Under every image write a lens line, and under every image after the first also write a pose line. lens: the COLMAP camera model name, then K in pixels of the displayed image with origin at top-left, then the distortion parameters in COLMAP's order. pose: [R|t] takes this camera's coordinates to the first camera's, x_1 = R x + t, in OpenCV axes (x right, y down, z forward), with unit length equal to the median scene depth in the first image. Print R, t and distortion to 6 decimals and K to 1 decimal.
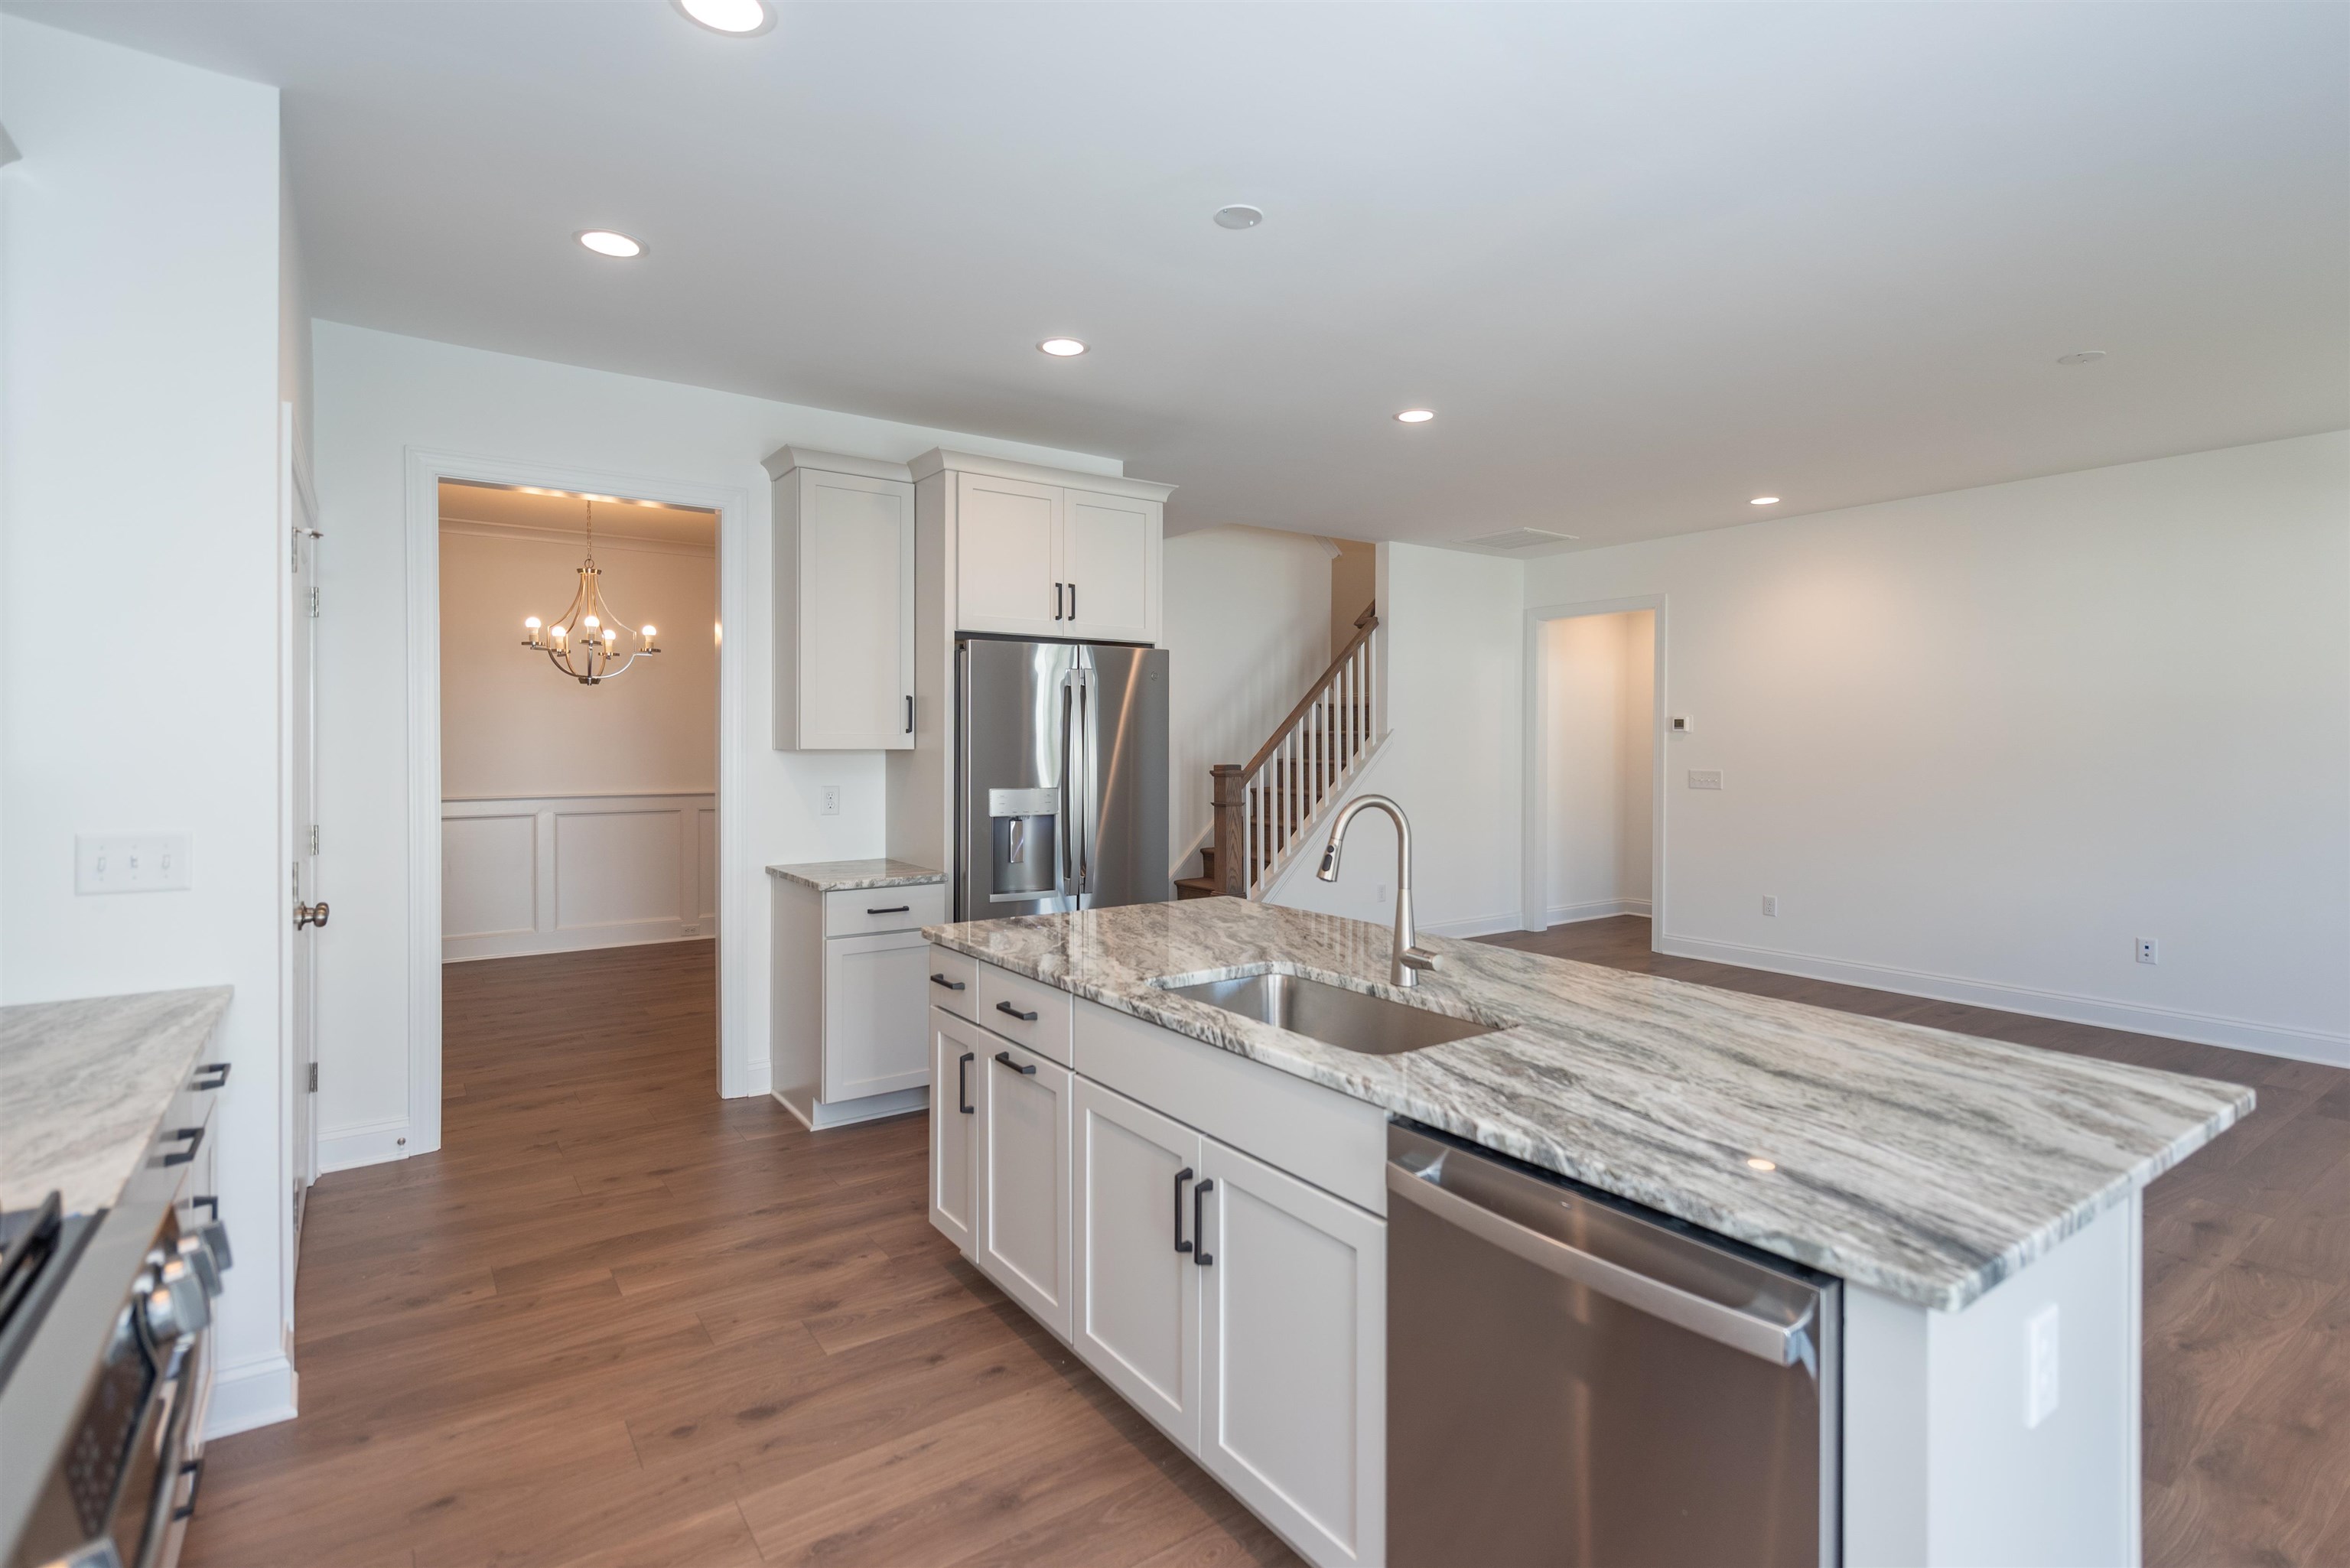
lens RADIAL K [[1128.6, 0, 1173.8], [0, 1128.6, 751.8], [0, 0, 1]] dist [-0.004736, -0.000822]
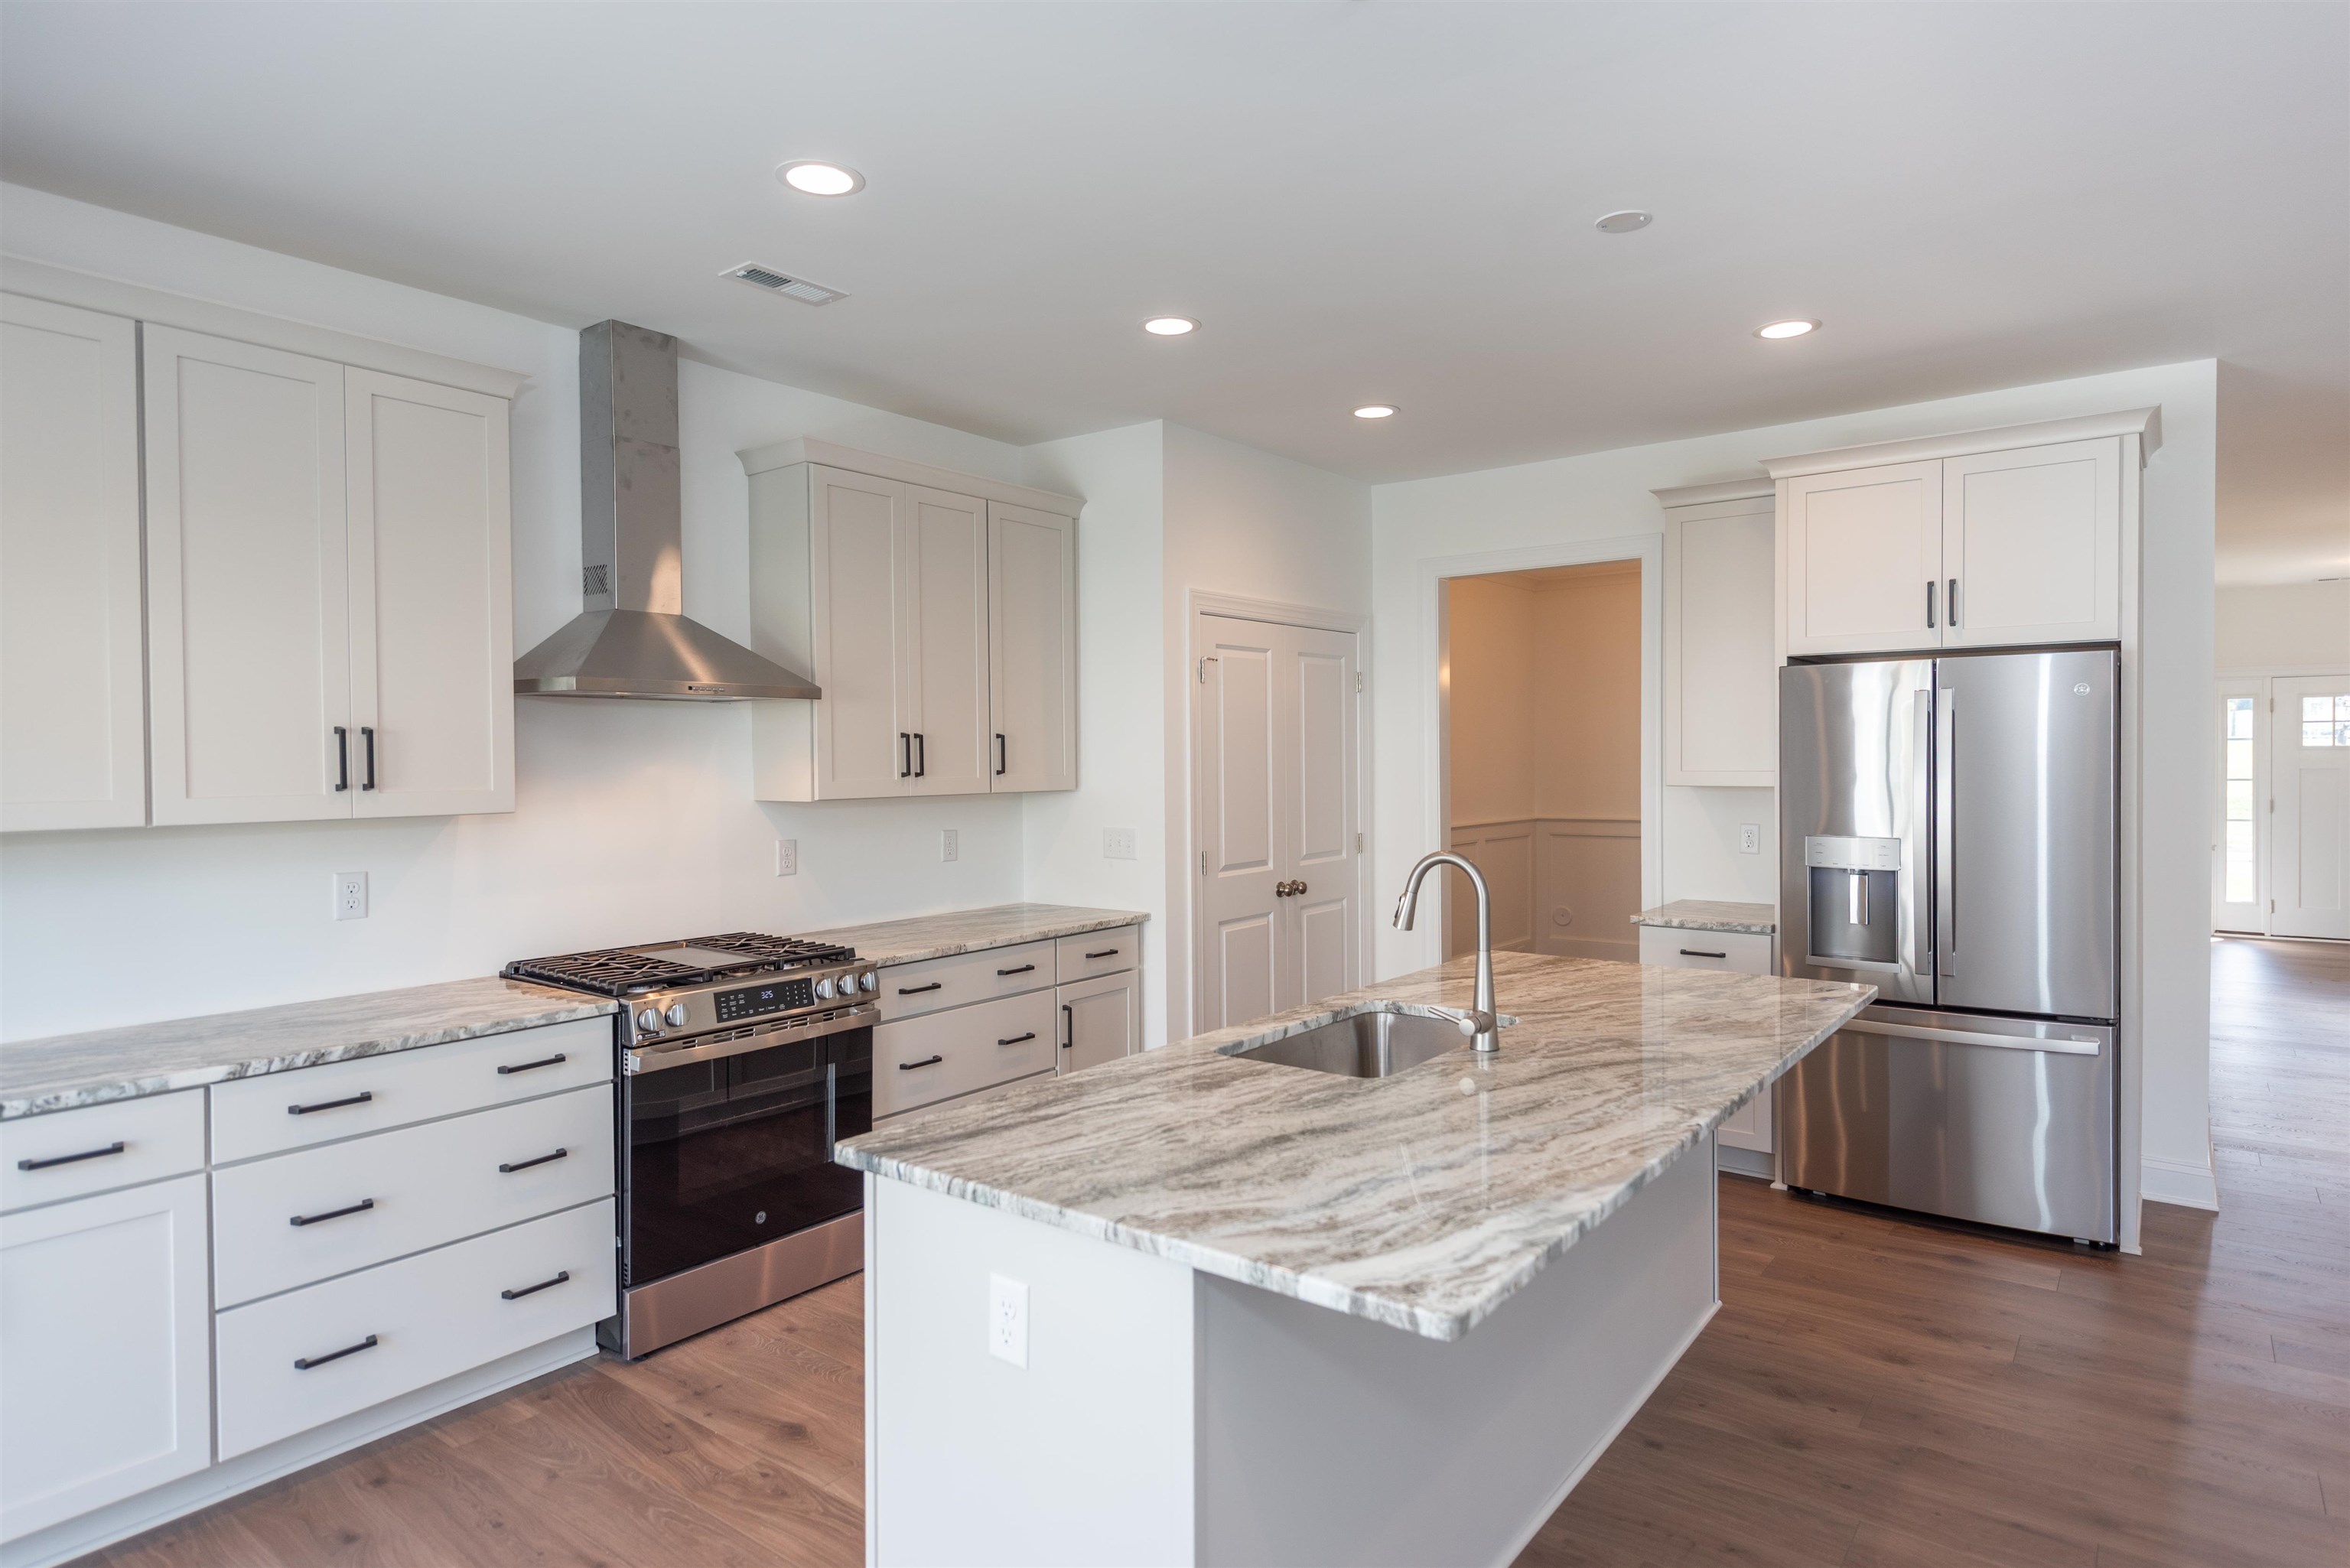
lens RADIAL K [[1331.9, 0, 1175.0], [0, 1331.9, 784.0], [0, 0, 1]] dist [0.015040, -0.002003]
pose [[0.302797, 0.021234, -0.952818, 1.867933], [-0.004975, 0.999773, 0.020700, -0.069997], [0.953042, -0.001528, 0.302834, 0.606565]]
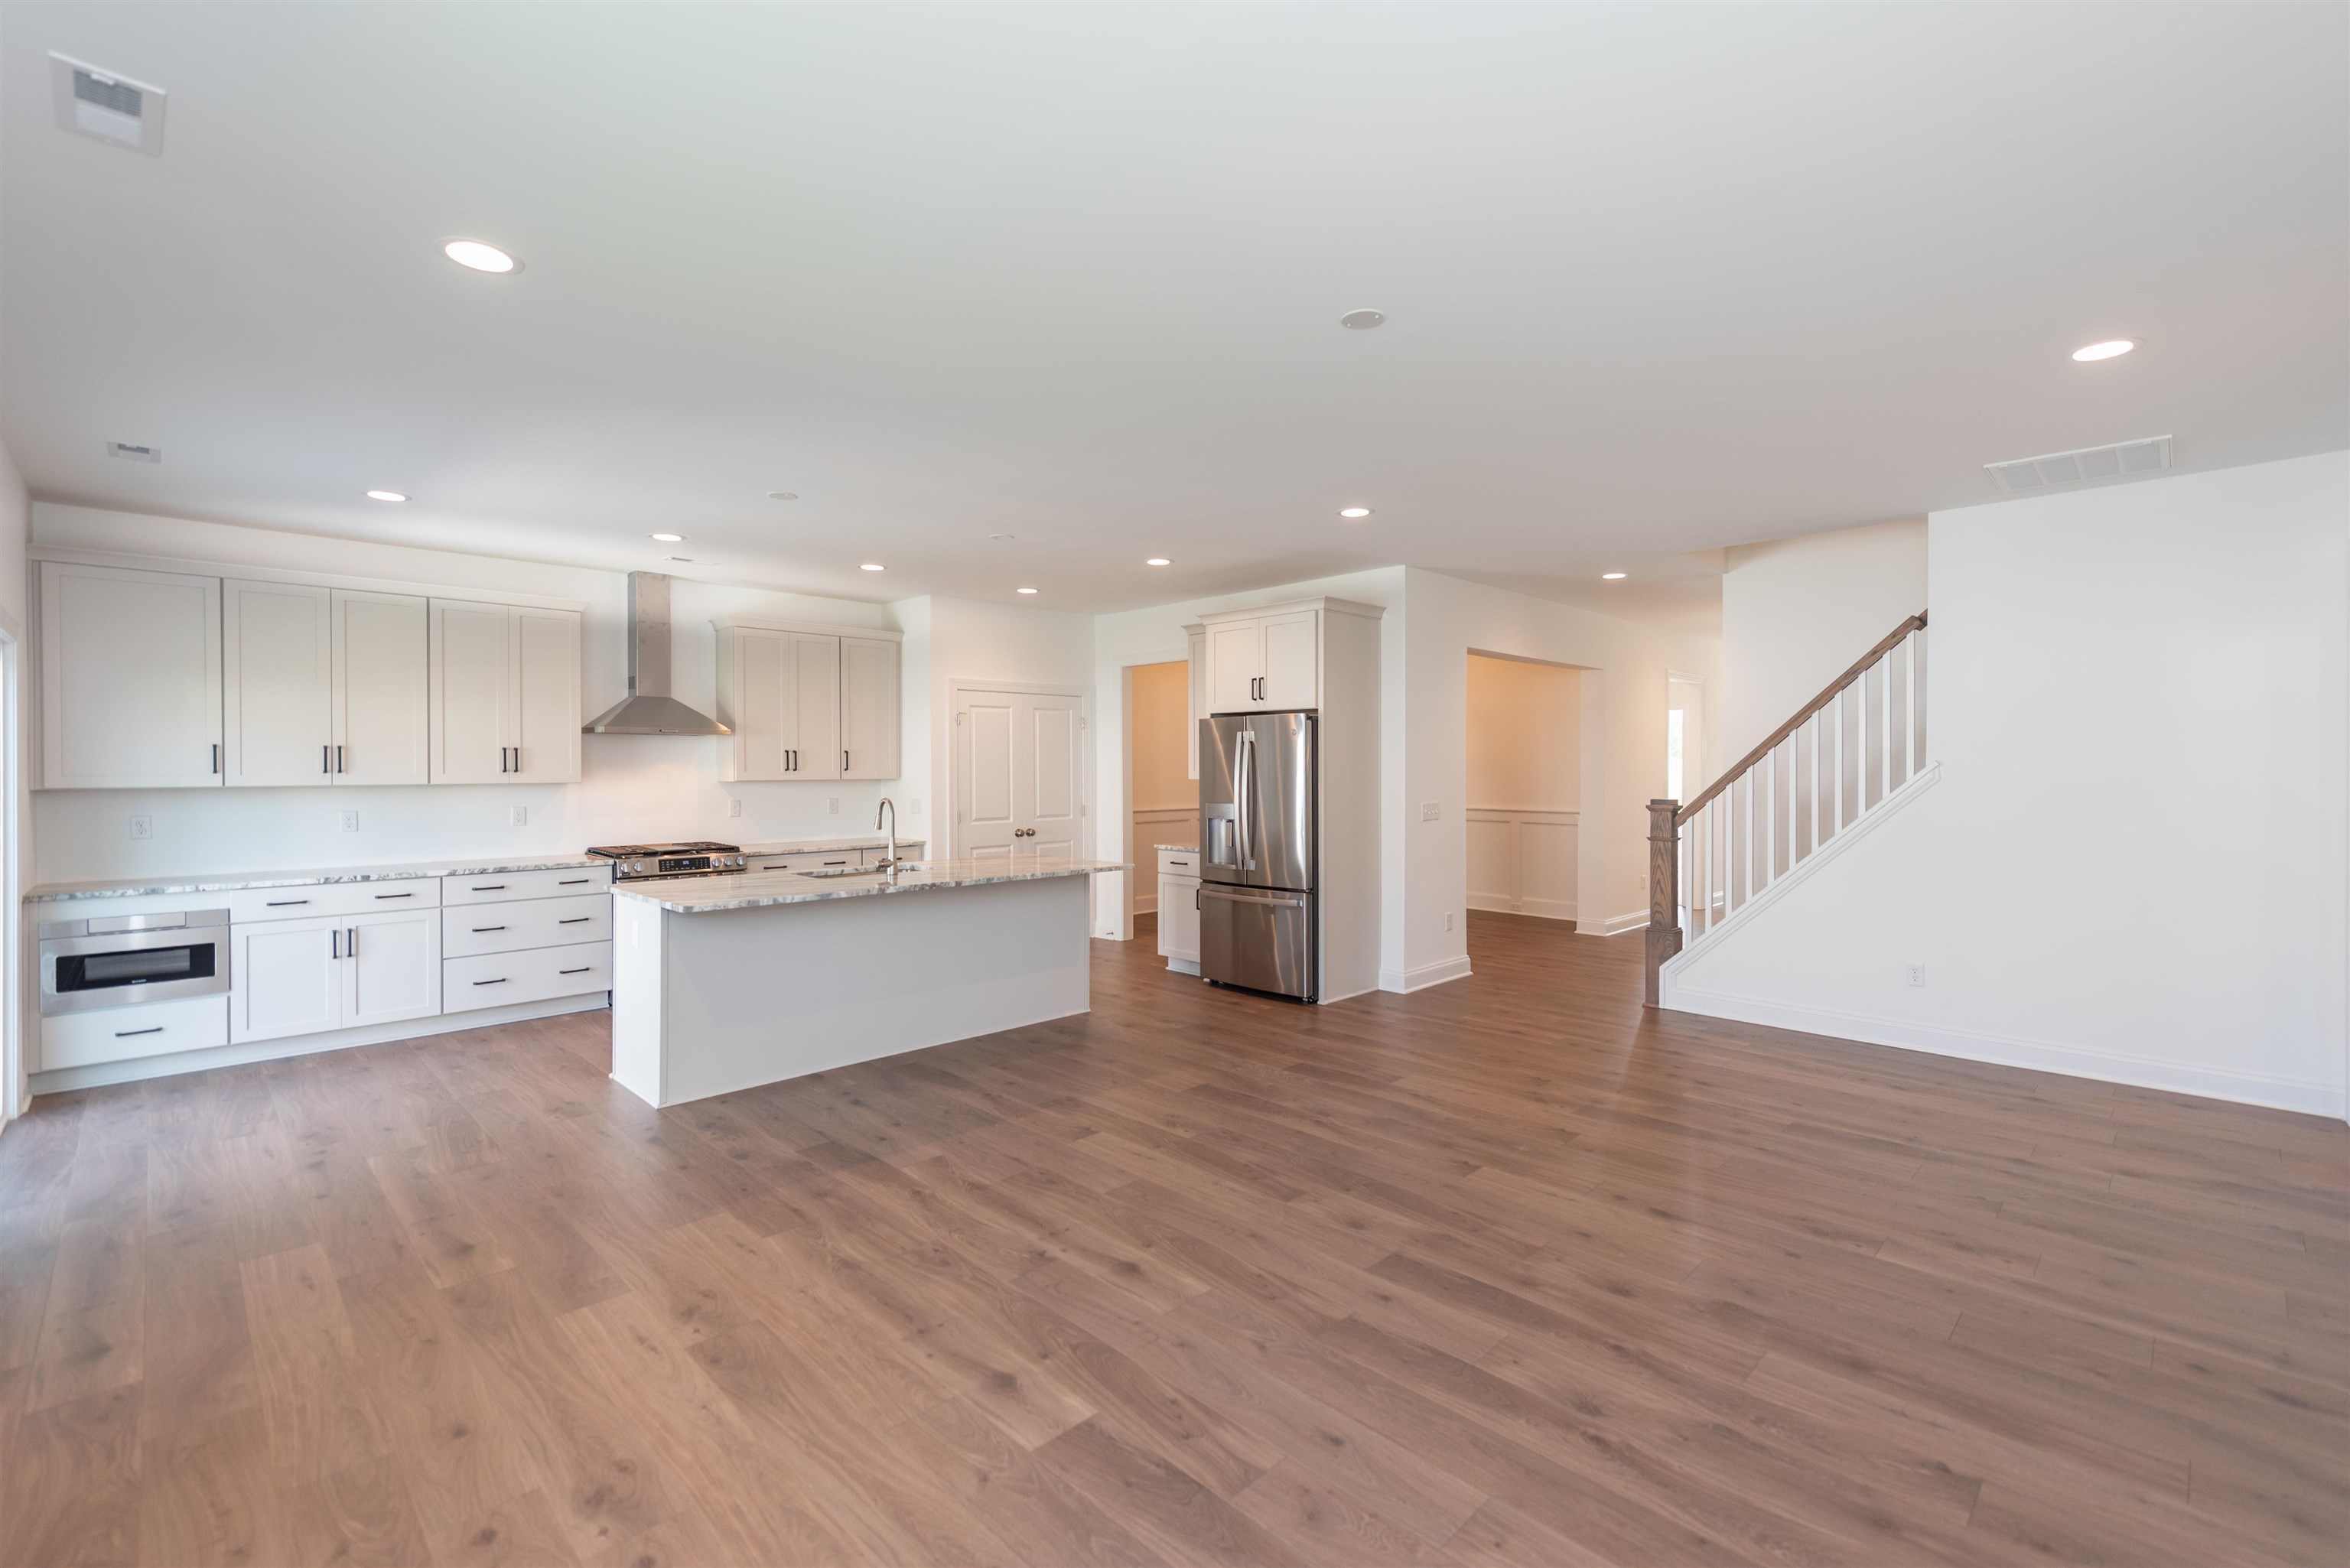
lens RADIAL K [[1010.8, 0, 1175.0], [0, 1010.8, 784.0], [0, 0, 1]] dist [-0.000096, 0.000202]
pose [[0.181352, 0.019835, -0.983218, 3.827761], [-0.011502, 0.999771, 0.018047, -0.066936], [0.983351, 0.008036, 0.181539, 1.833621]]
